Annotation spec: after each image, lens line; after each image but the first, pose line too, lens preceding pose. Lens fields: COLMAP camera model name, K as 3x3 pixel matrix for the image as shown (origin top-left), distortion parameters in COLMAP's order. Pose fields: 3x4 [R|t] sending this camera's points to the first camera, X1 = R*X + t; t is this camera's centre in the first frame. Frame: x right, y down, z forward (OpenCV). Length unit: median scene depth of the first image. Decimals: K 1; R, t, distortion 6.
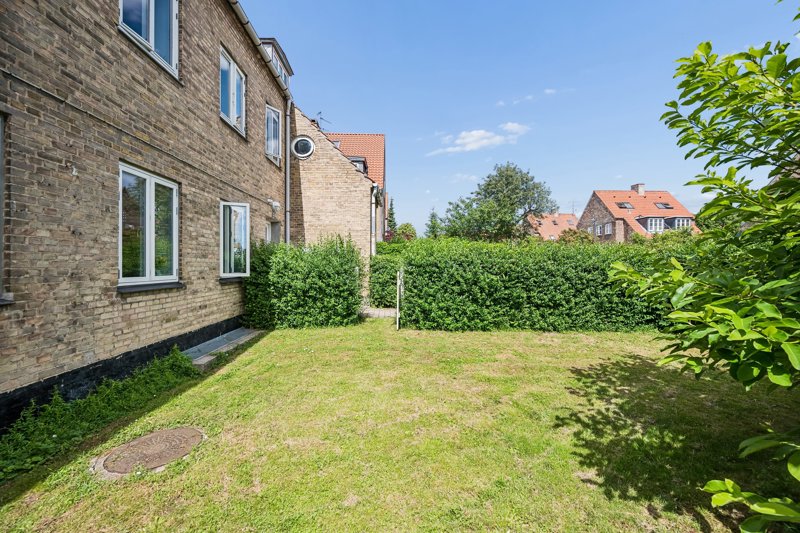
lens RADIAL K [[346.7, 0, 400.7], [0, 346.7, 264.7], [0, 0, 1]] dist [-0.000223, -0.000028]
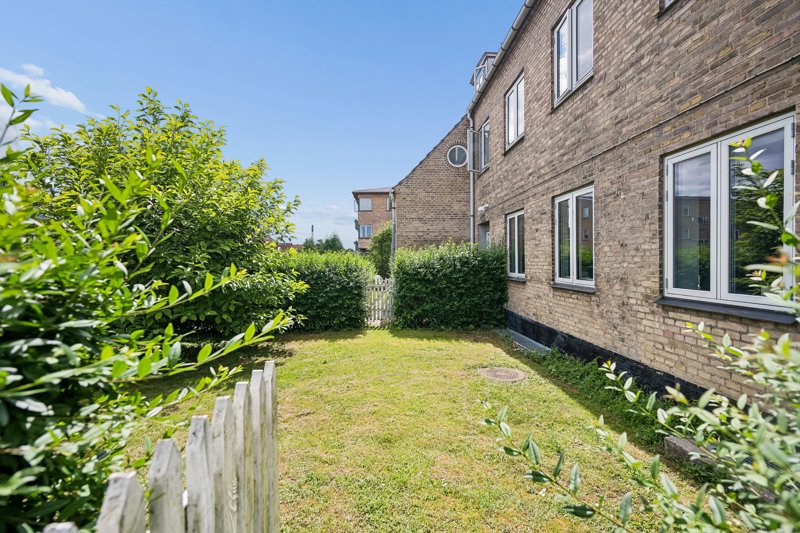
lens RADIAL K [[346.7, 0, 399.0], [0, 346.7, 264.4], [0, 0, 1]] dist [-0.000223, -0.000028]
pose [[-0.999855, 0.007719, -0.015171, -0.116062], [0.007572, 0.999923, 0.009787, -0.039024], [0.015246, 0.009671, -0.999837, 2.061894]]
